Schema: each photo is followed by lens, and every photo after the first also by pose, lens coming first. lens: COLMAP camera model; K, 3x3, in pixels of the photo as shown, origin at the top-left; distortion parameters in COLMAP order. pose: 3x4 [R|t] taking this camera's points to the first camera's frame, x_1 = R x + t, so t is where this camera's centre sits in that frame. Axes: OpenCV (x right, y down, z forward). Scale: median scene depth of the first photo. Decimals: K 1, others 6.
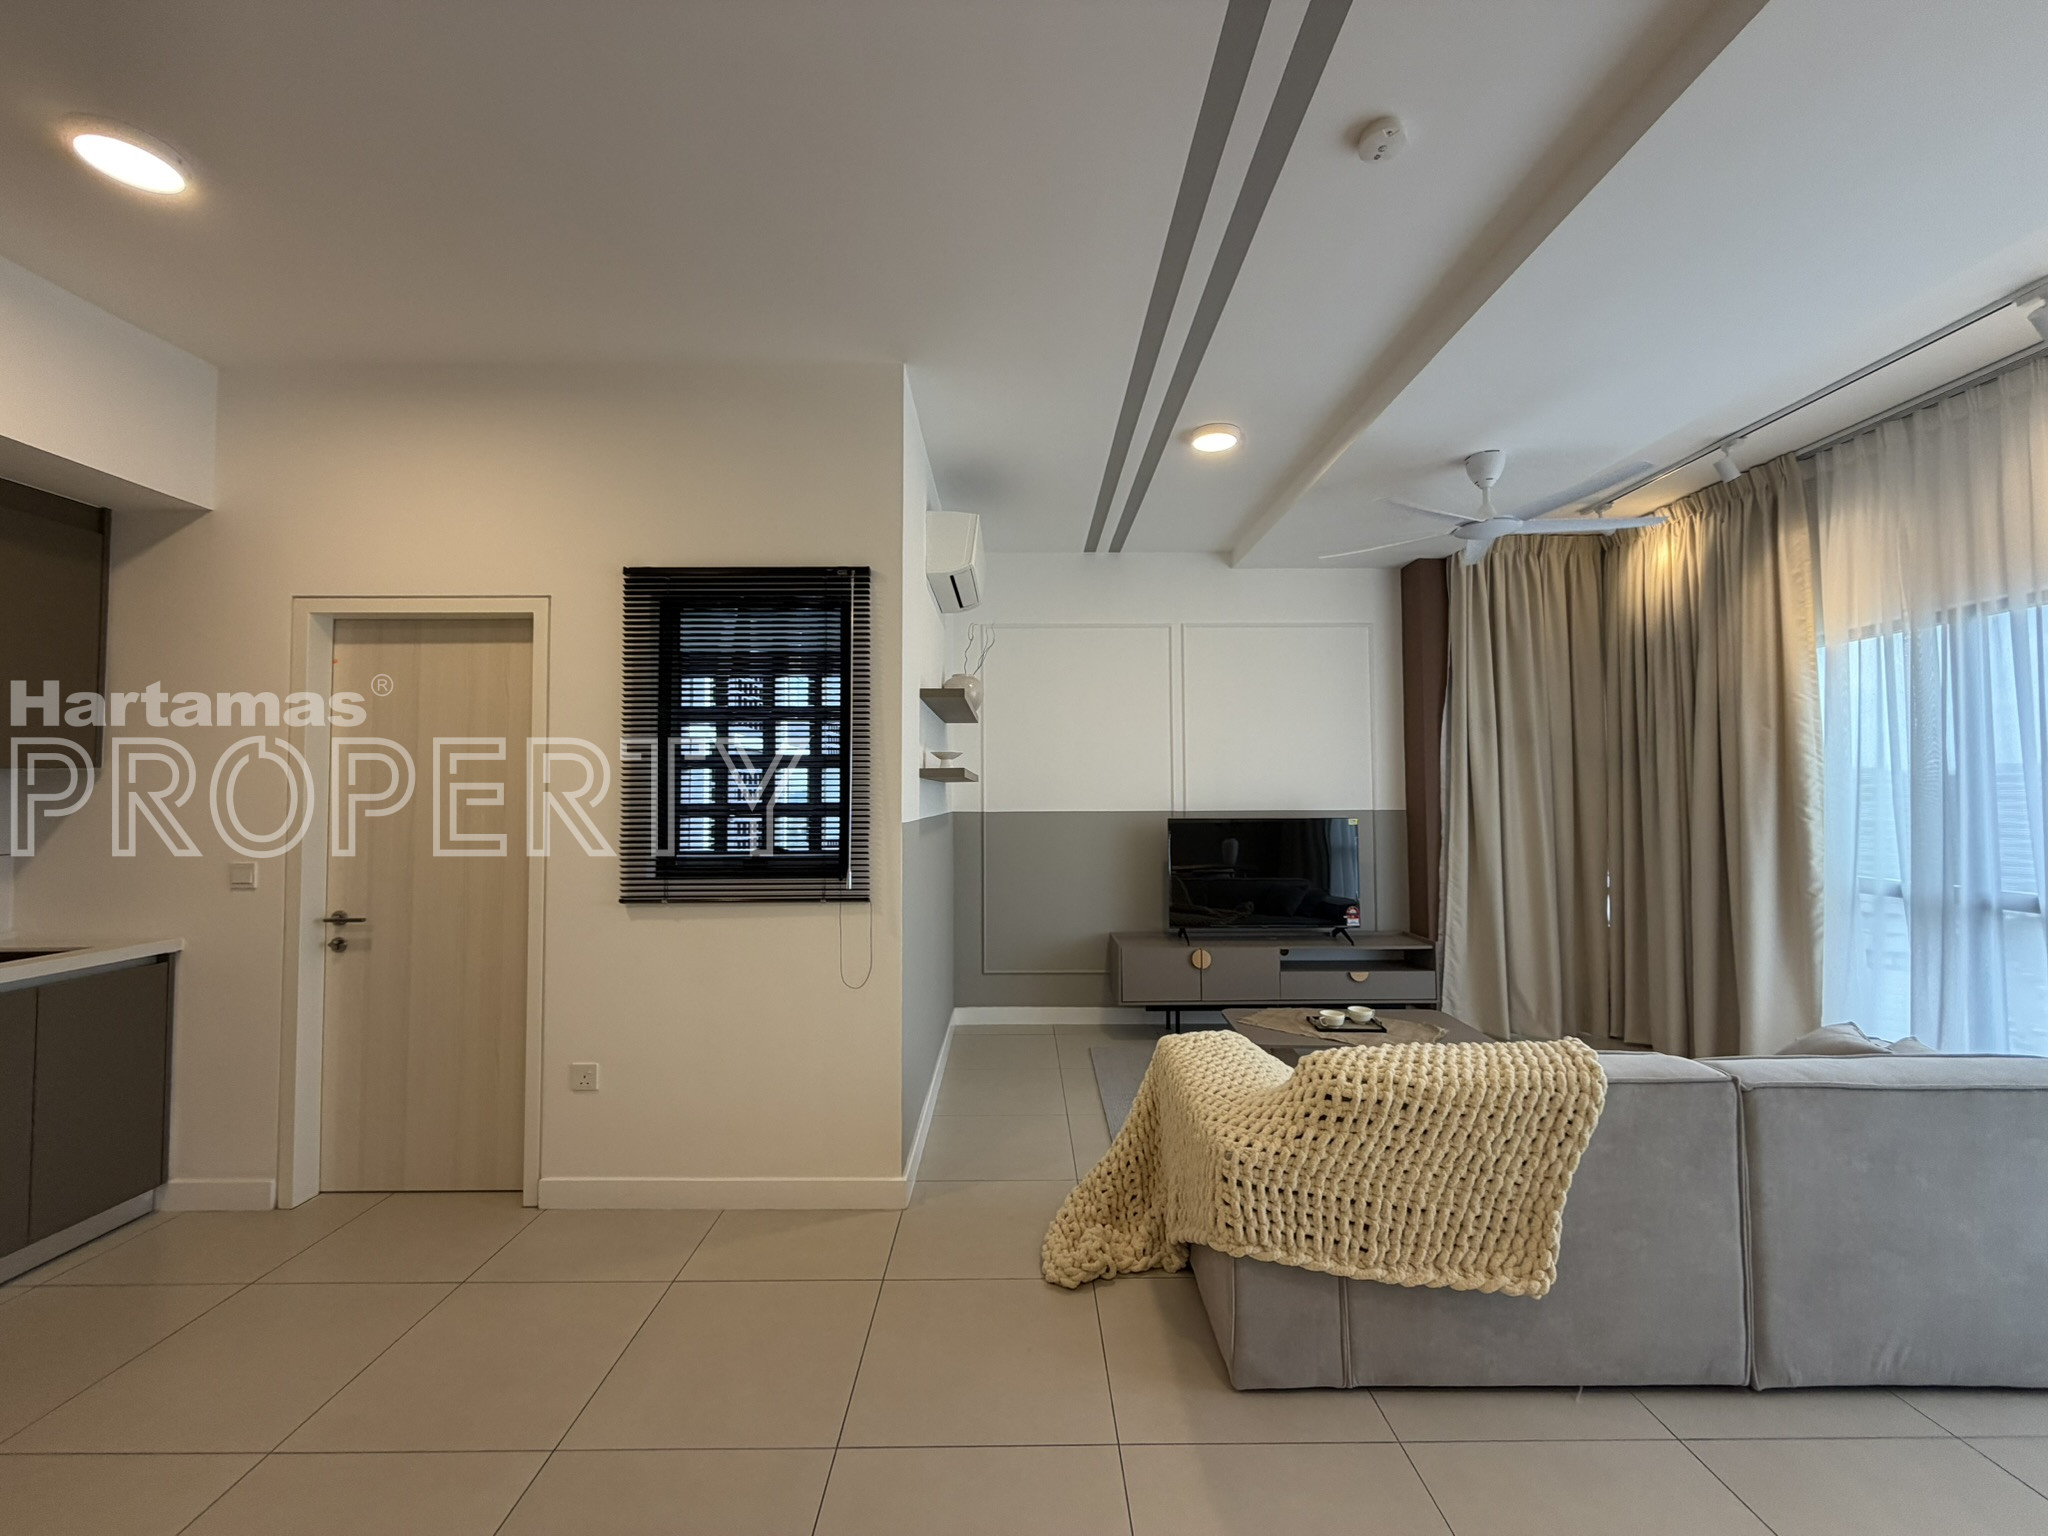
lens RADIAL K [[815.7, 0, 1024.2], [0, 815.7, 765.1], [0, 0, 1]] dist [0.001070, 0.000052]
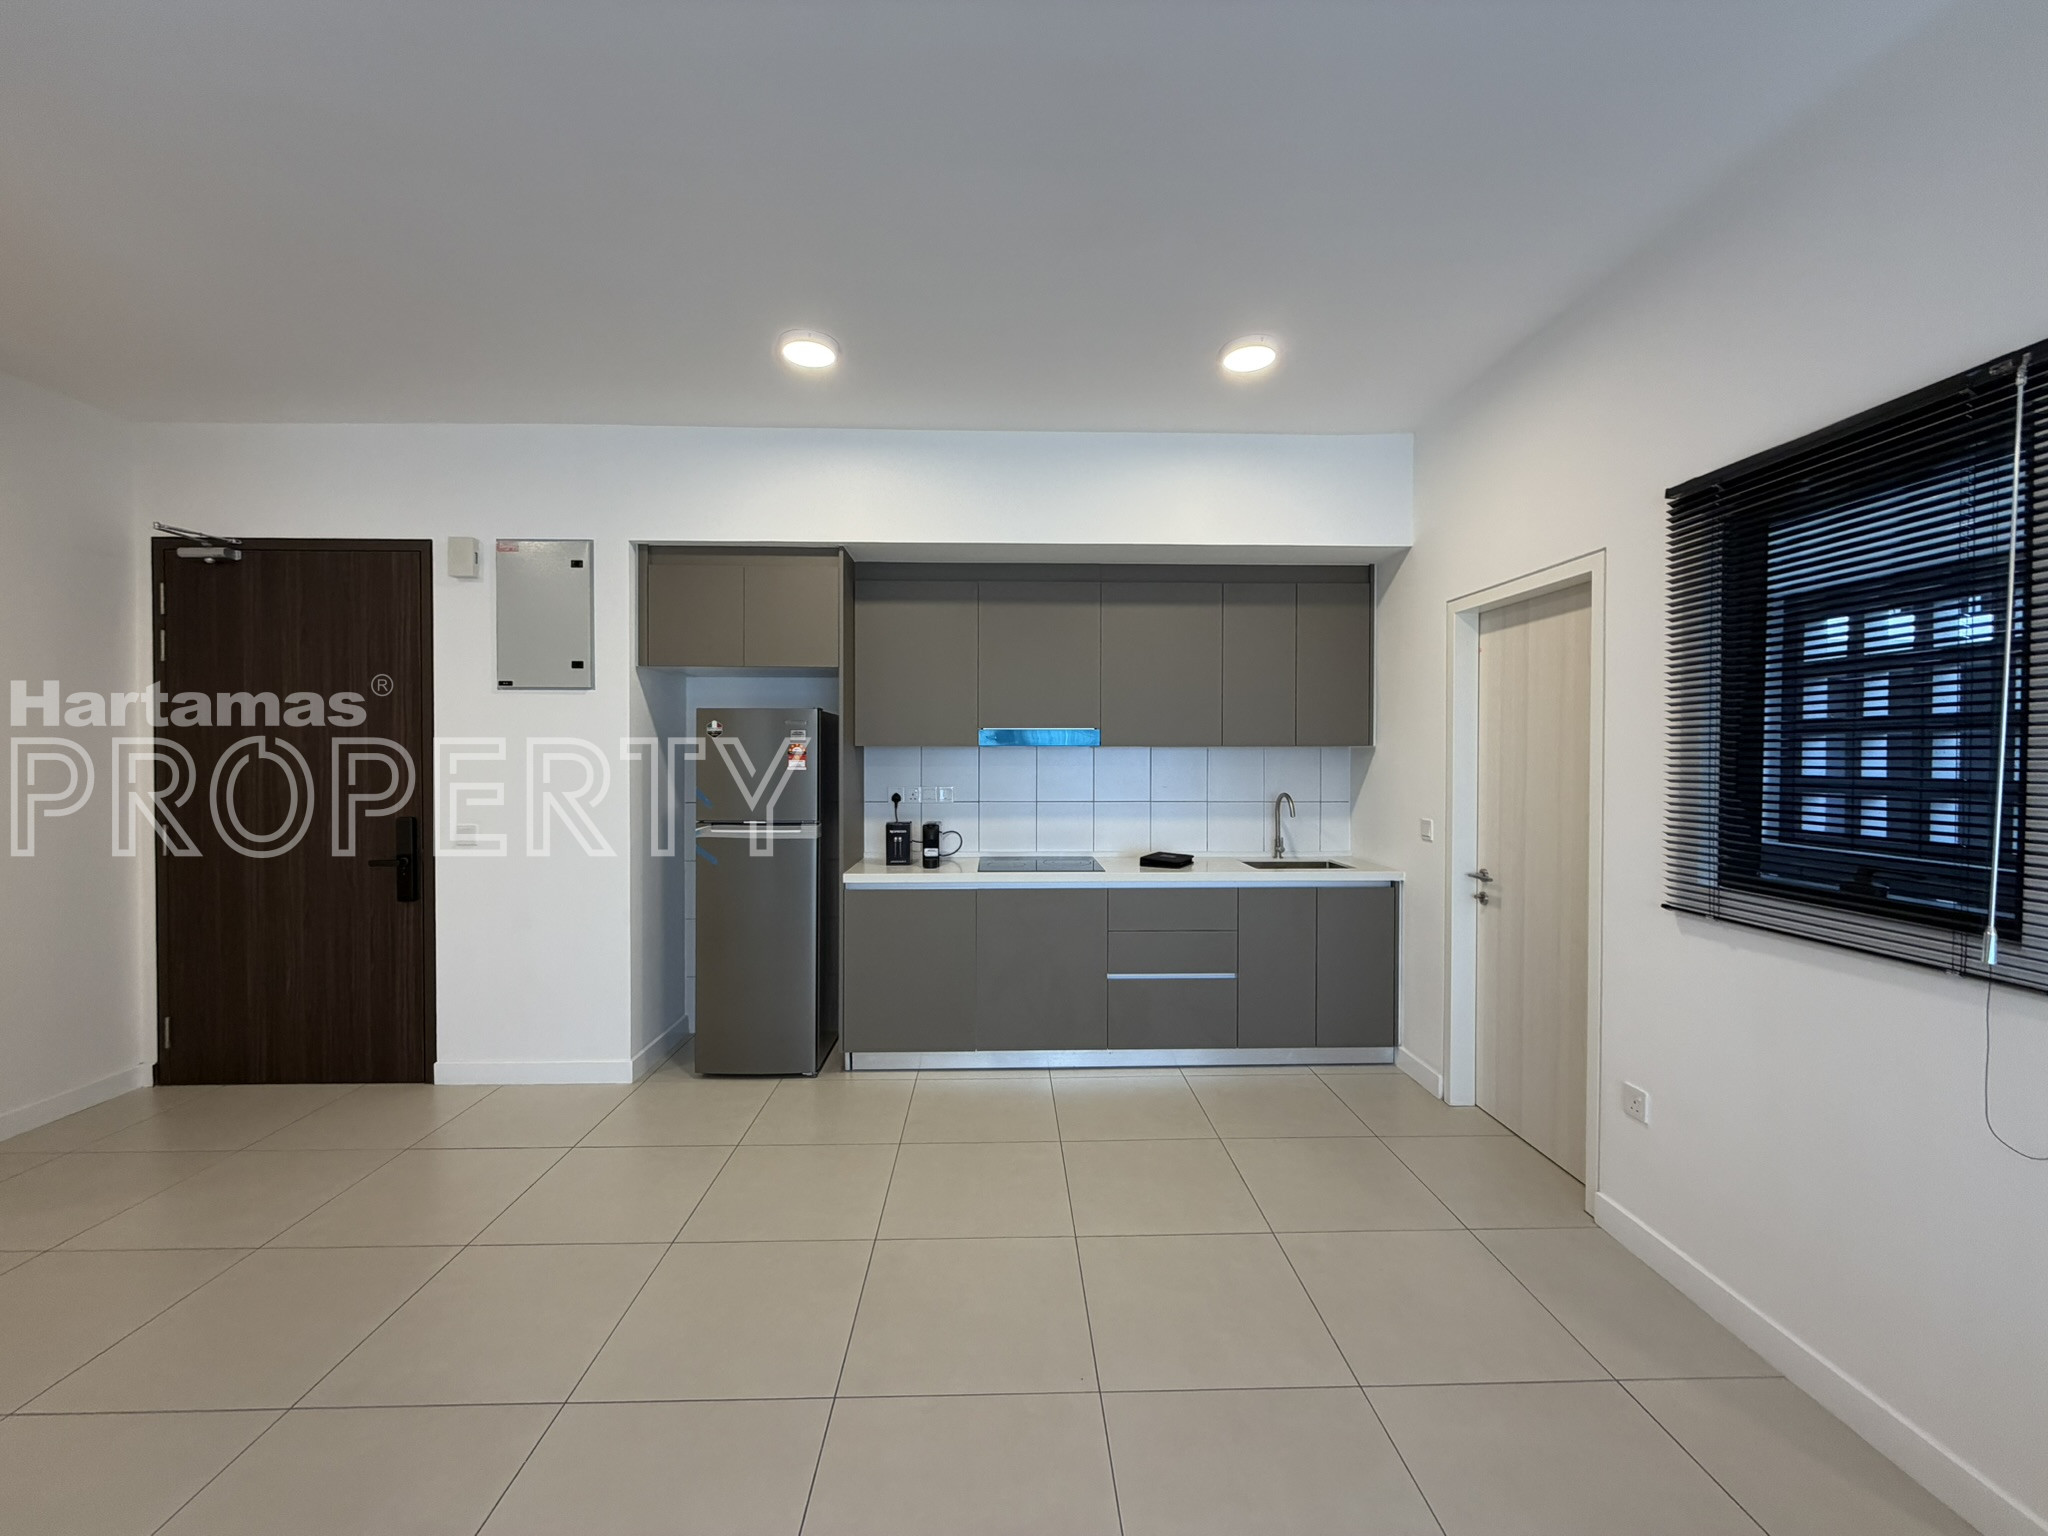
lens RADIAL K [[815.7, 0, 1024.2], [0, 815.7, 765.1], [0, 0, 1]] dist [0.001070, 0.000052]
pose [[0.024529, 0.017203, -0.999551, 0.442070], [0.037365, 0.999138, 0.018113, -0.017557], [0.999001, -0.037792, 0.023865, 0.519342]]
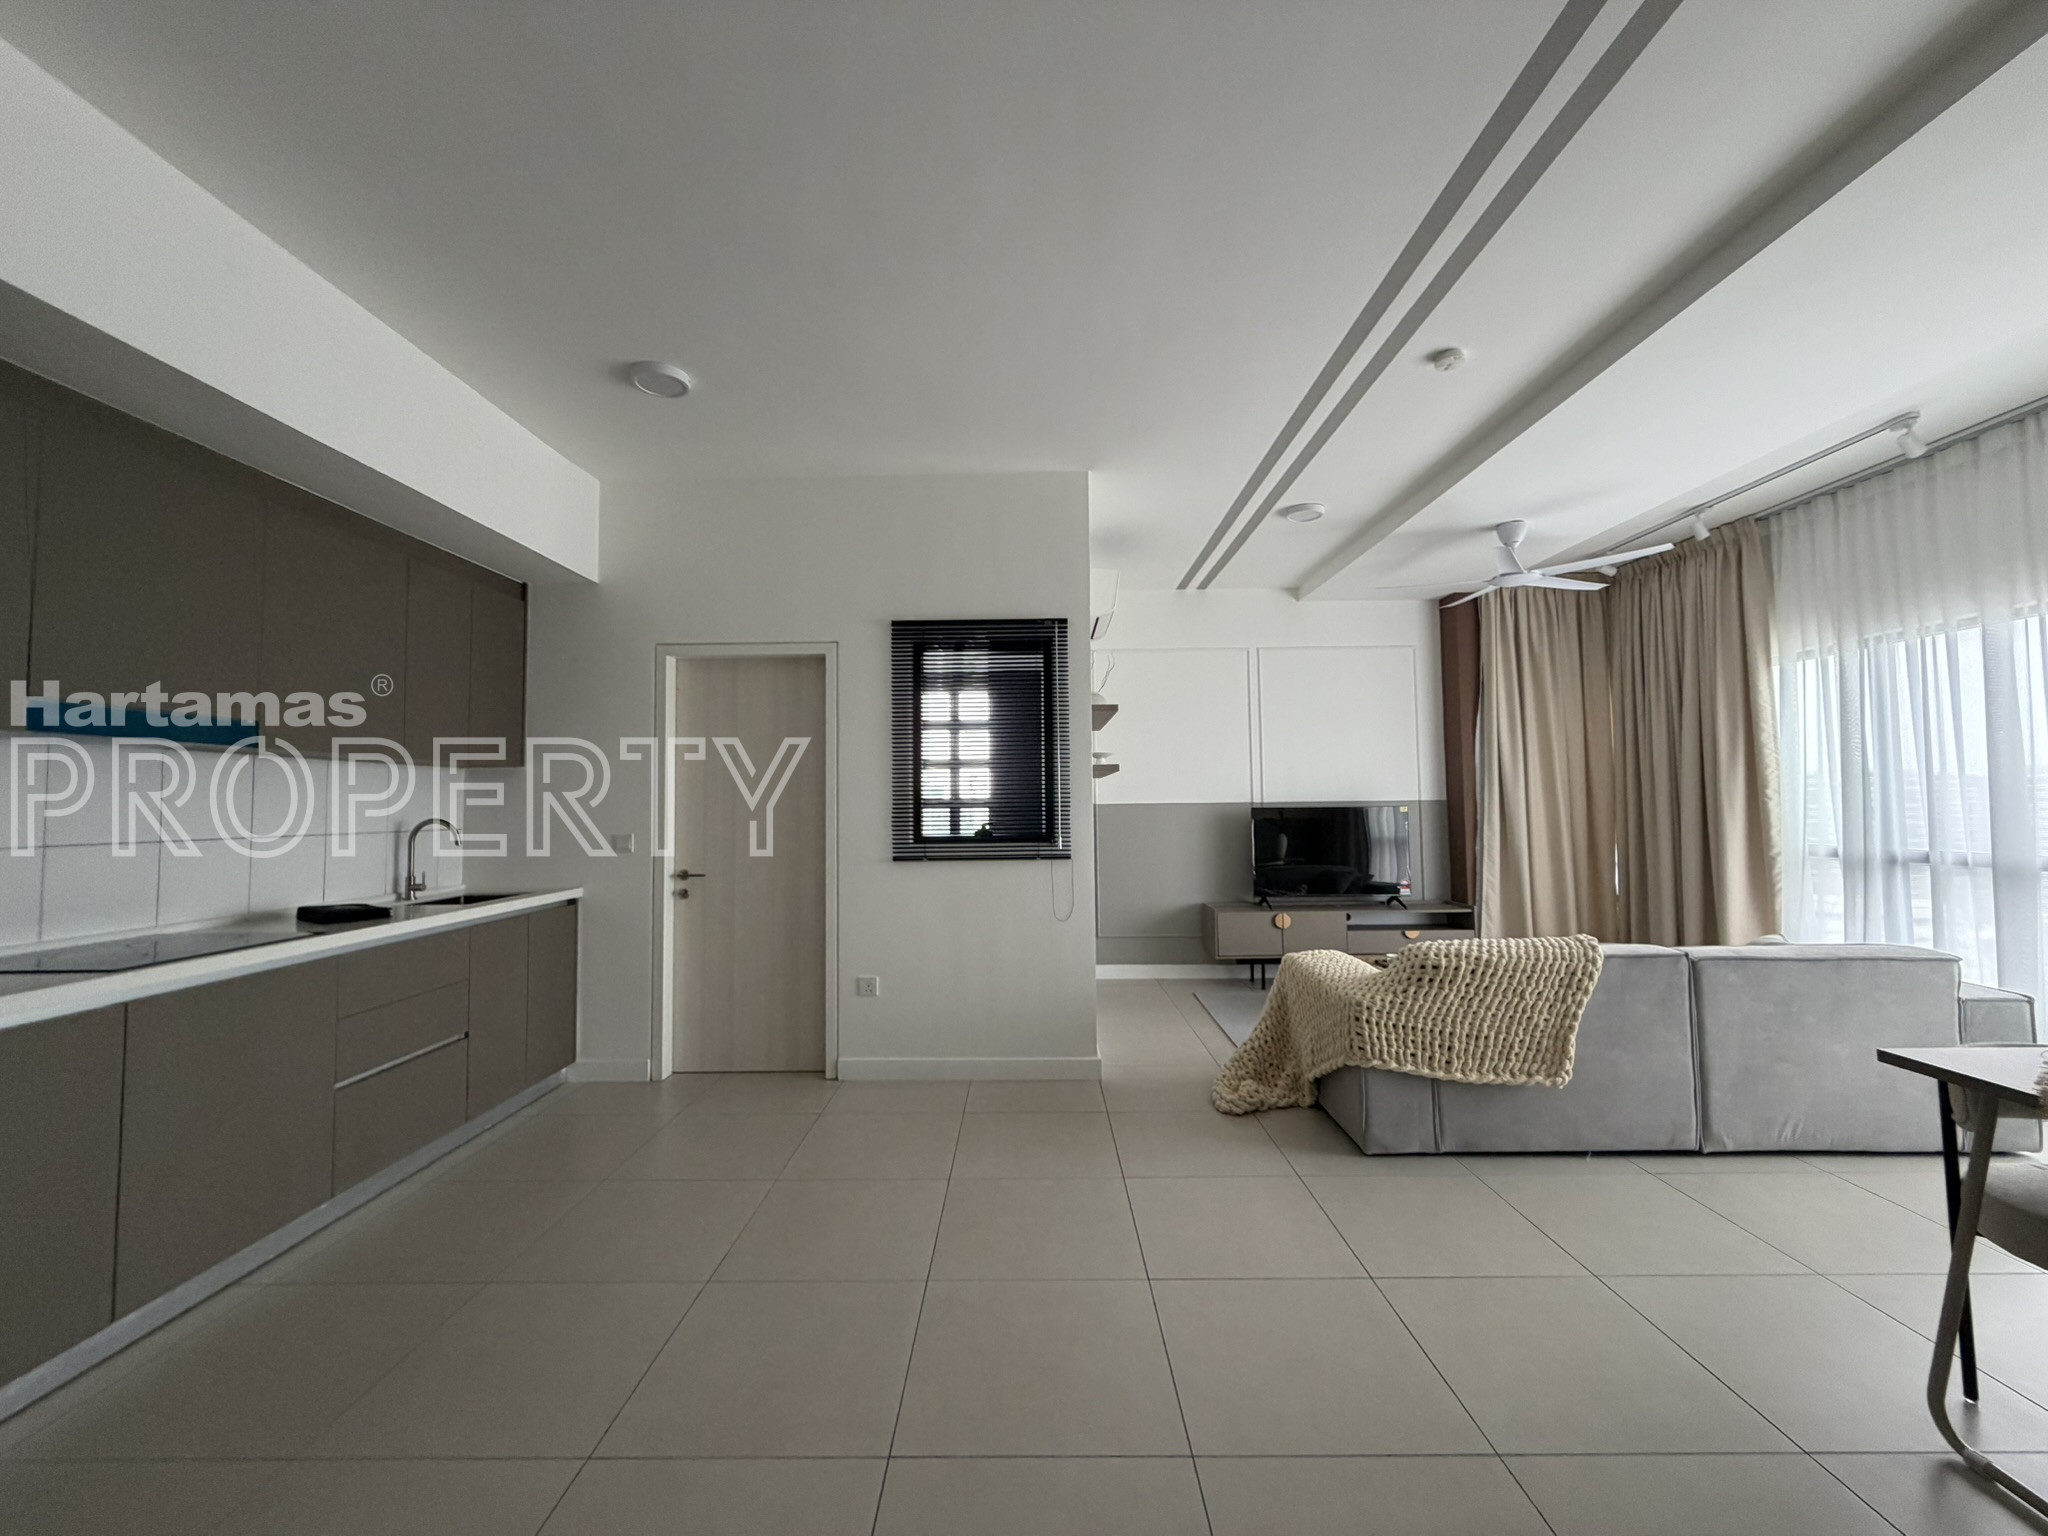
lens RADIAL K [[815.7, 0, 1024.2], [0, 815.7, 765.1], [0, 0, 1]] dist [0.001070, 0.000052]
pose [[0.999843, -0.007871, -0.015899, -0.366626], [0.007697, 0.999910, -0.010973, 0.032198], [0.015984, 0.010849, 0.999813, -0.583808]]
